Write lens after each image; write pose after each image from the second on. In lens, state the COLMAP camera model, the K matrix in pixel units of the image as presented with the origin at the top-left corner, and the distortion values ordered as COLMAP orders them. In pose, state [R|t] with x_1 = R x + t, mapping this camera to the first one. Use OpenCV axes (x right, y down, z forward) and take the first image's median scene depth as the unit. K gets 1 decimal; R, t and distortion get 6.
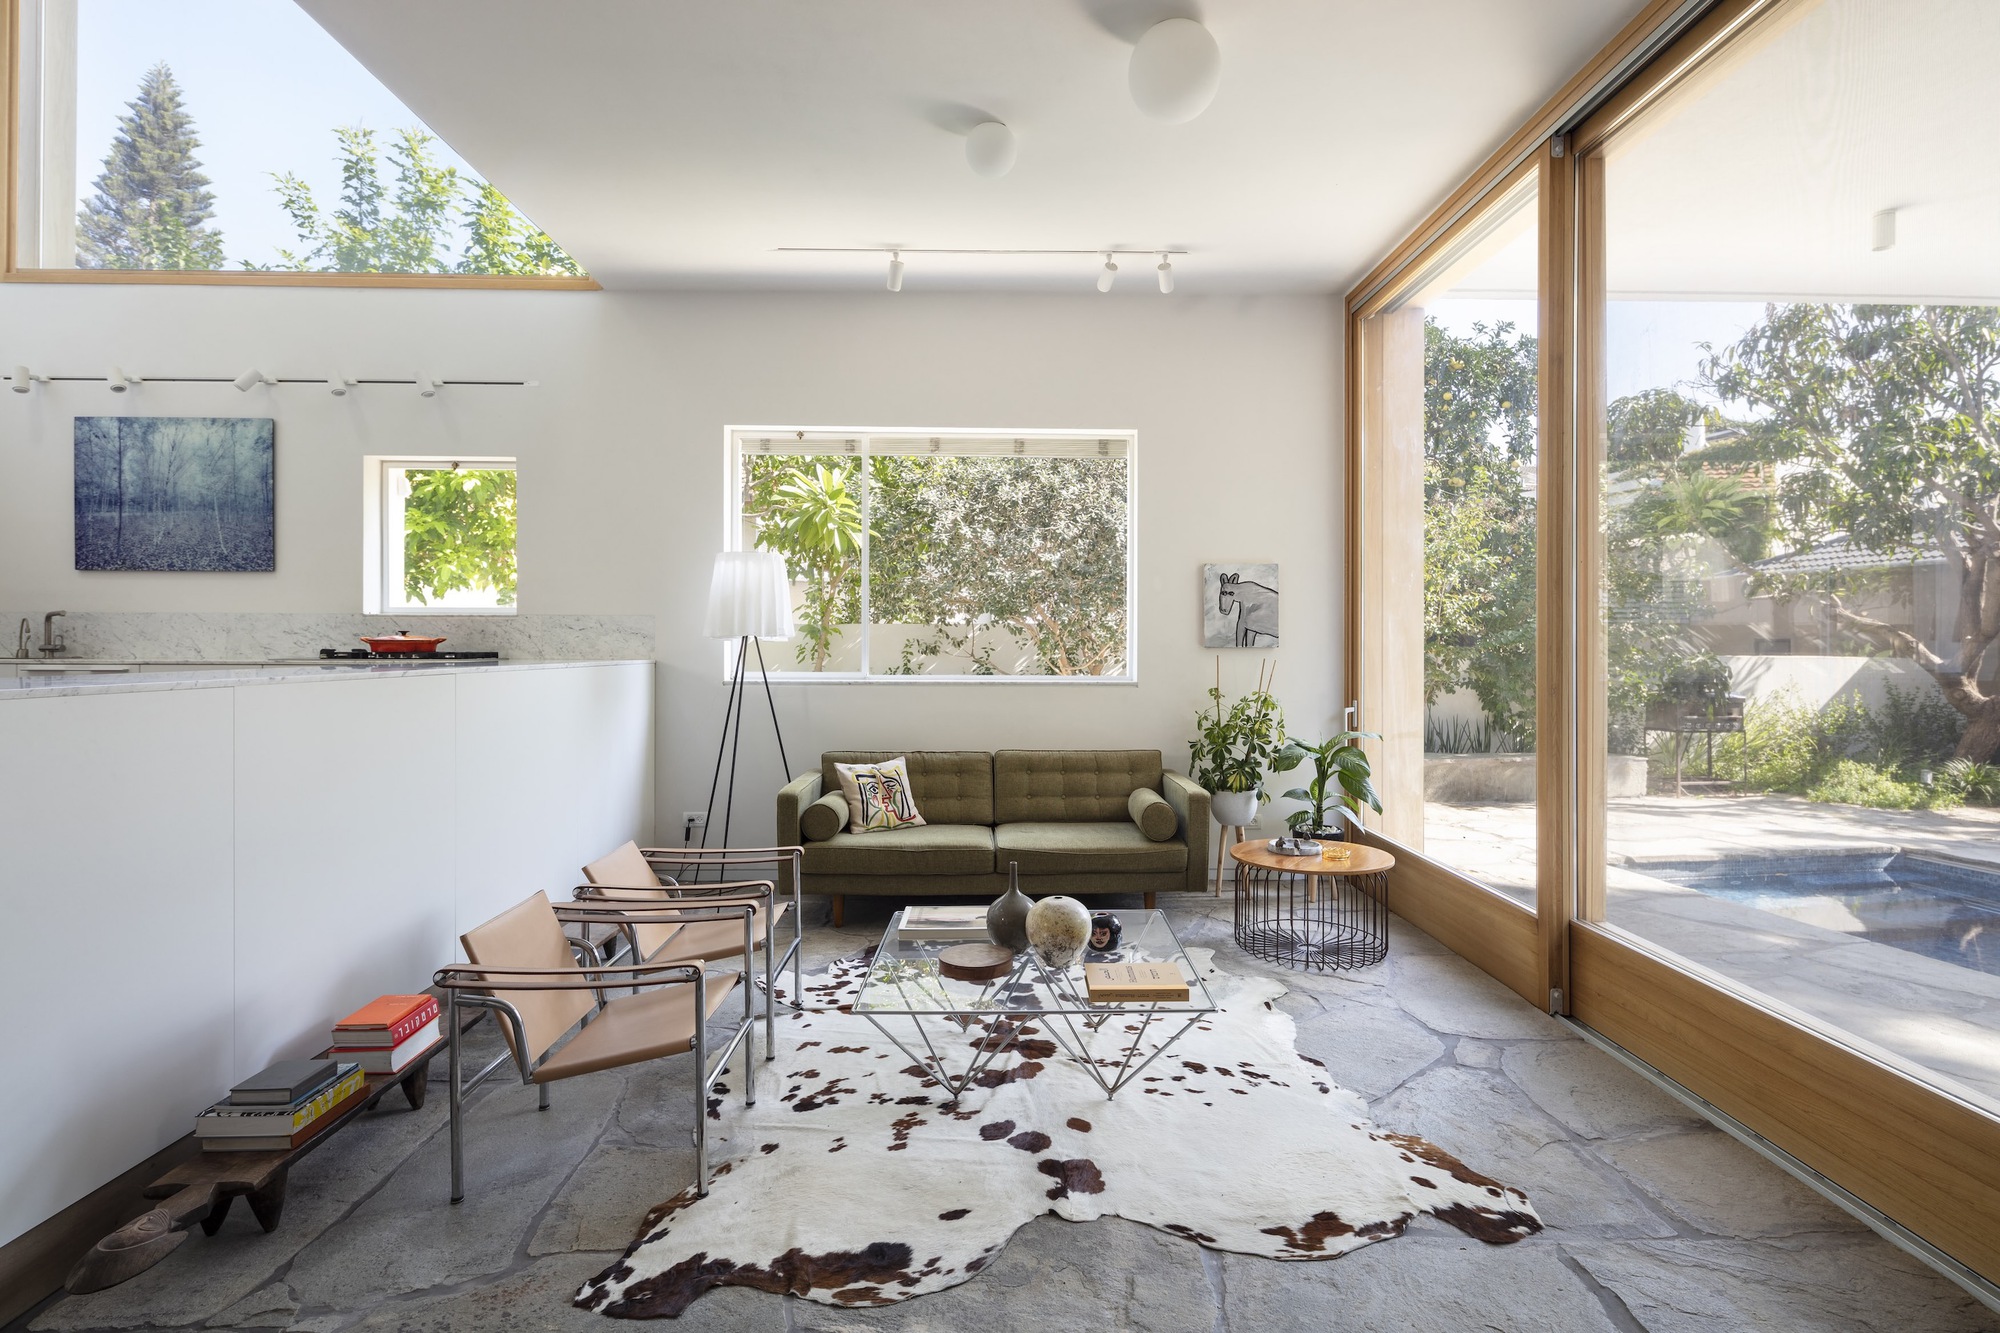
lens RADIAL K [[978.1, 0, 1006.2], [0, 978.1, 645.6], [0, 0, 1]] dist [0.001708, -0.003191]
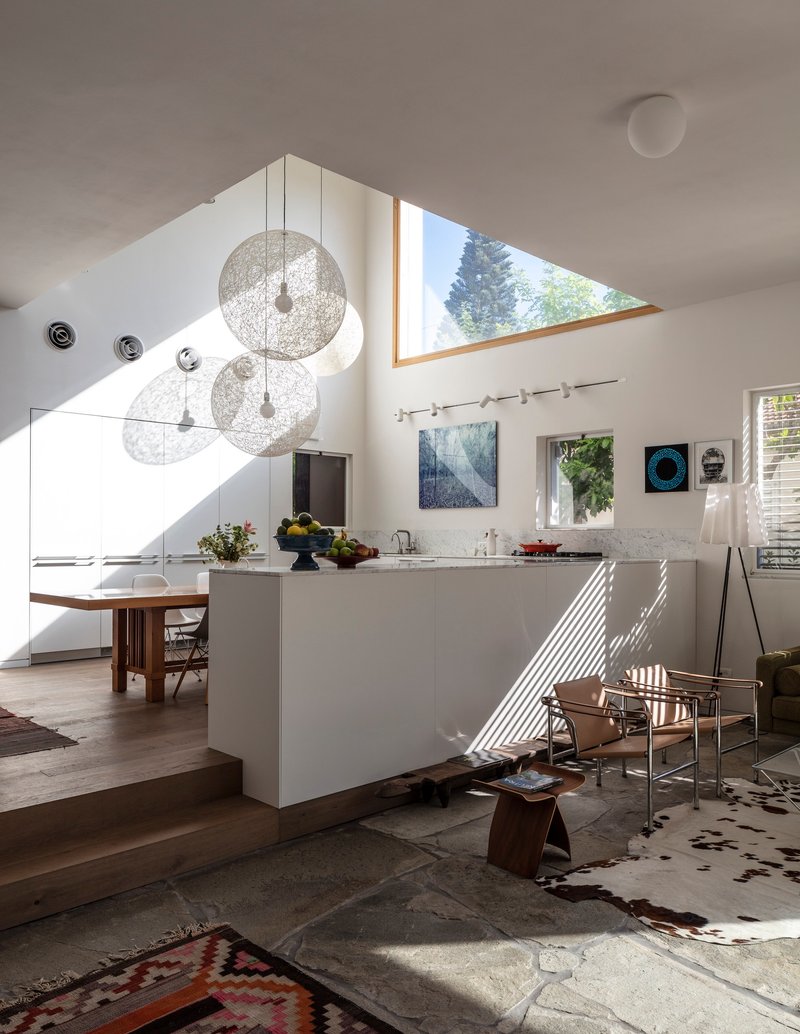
lens RADIAL K [[829.8, 0, 406.5], [0, 829.8, 518.3], [0, 0, 1]] dist [0.004798, 0.013487]
pose [[0.676100, -0.020947, -0.736512, 0.259300], [-0.000301, 0.999588, -0.028705, -0.010443], [0.736810, 0.019629, 0.675815, -0.145011]]
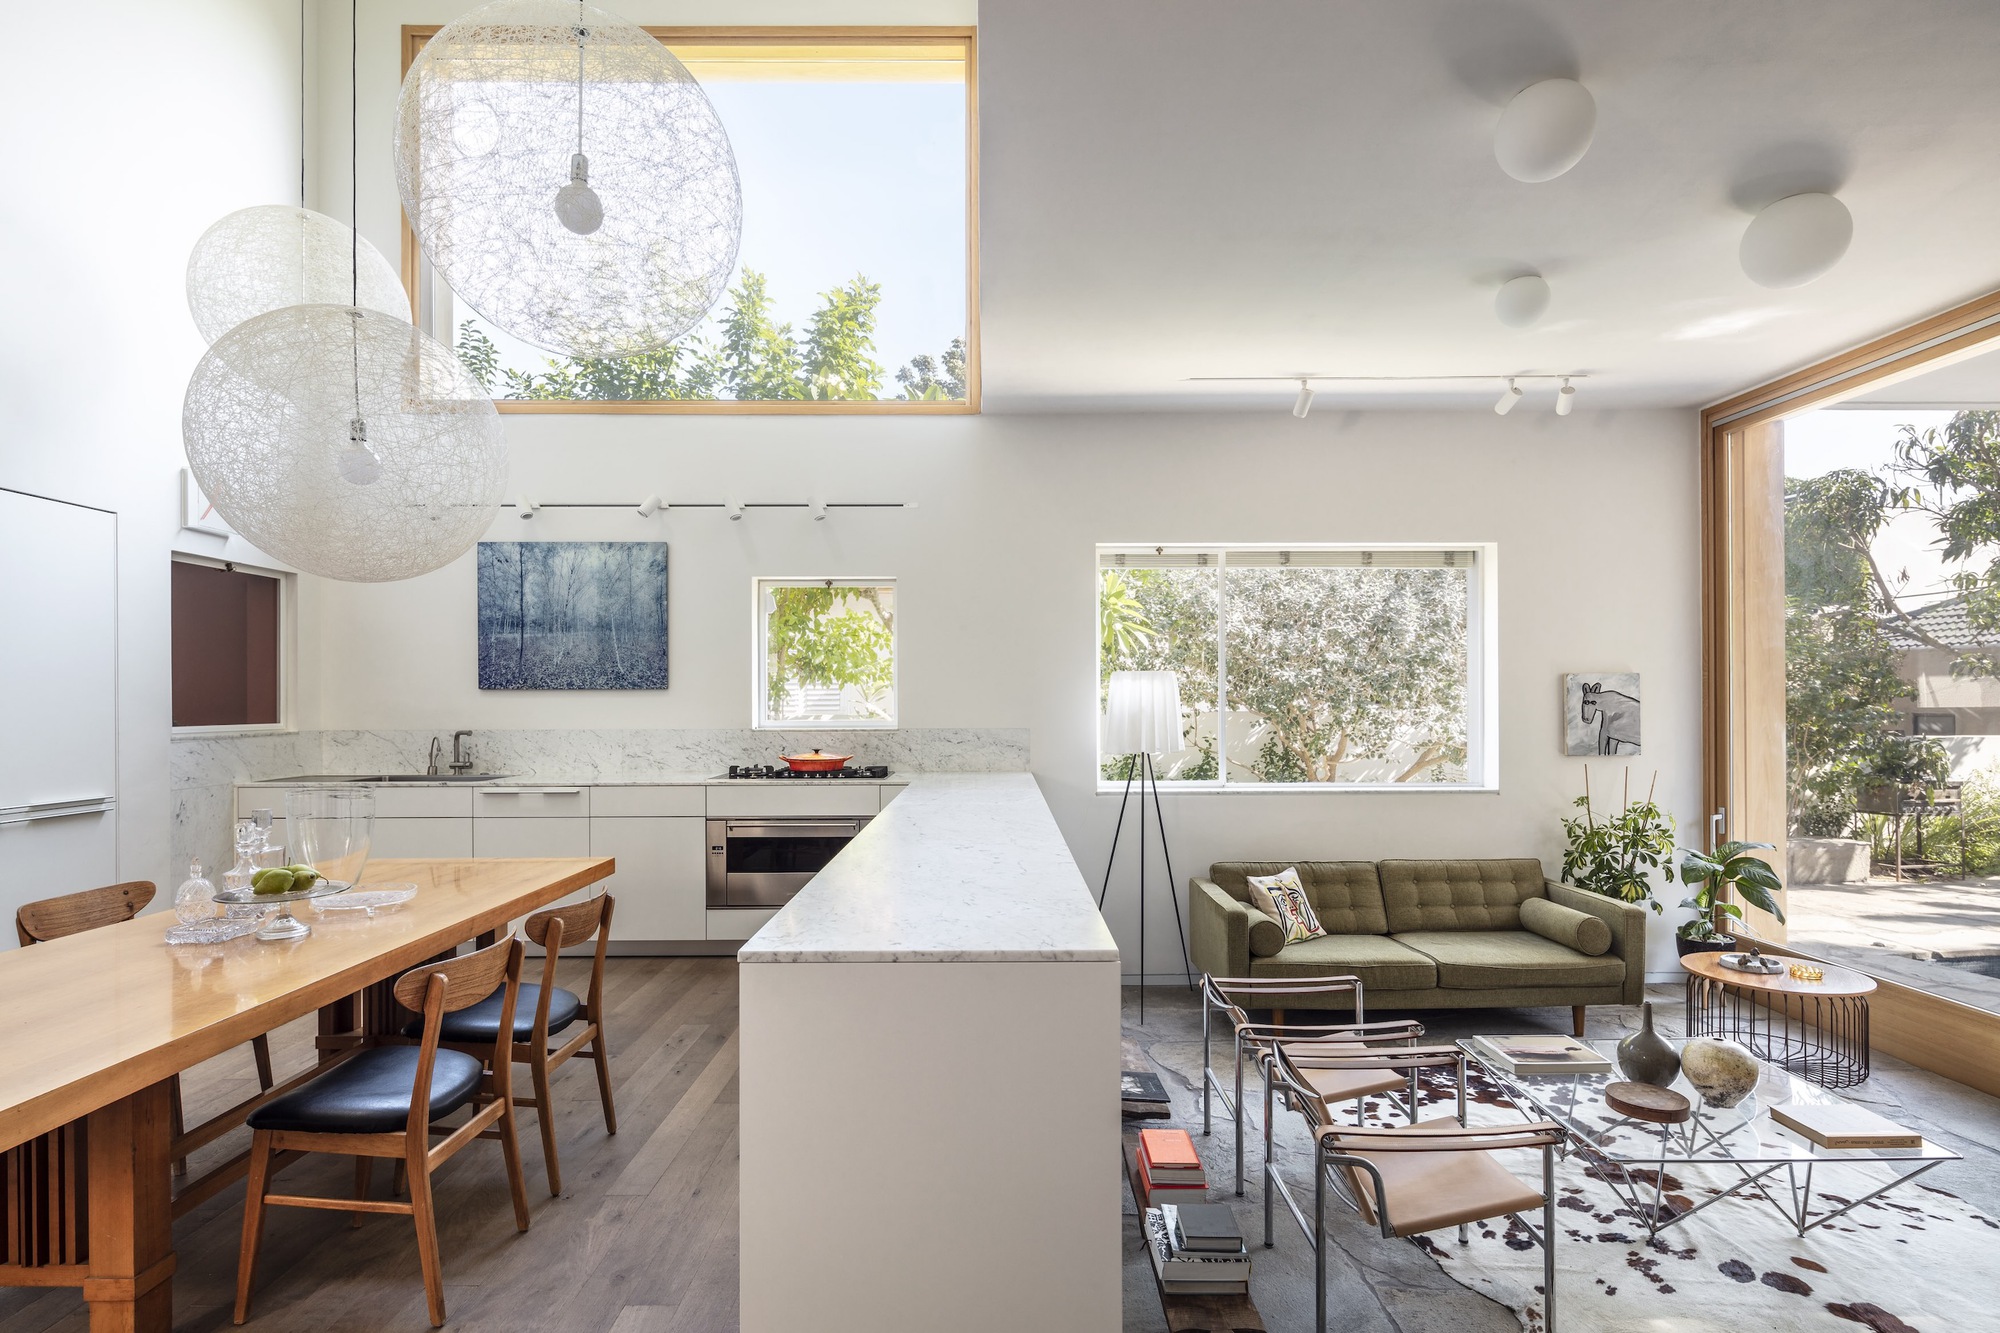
lens RADIAL K [[978.1, 0, 989.8], [0, 978.1, 699.7], [0, 0, 1]] dist [0.001708, -0.003191]
pose [[0.999792, -0.007275, -0.019060, -0.397606], [0.007183, 0.999962, -0.004881, -0.058740], [0.019095, 0.004743, 0.999806, -0.031581]]
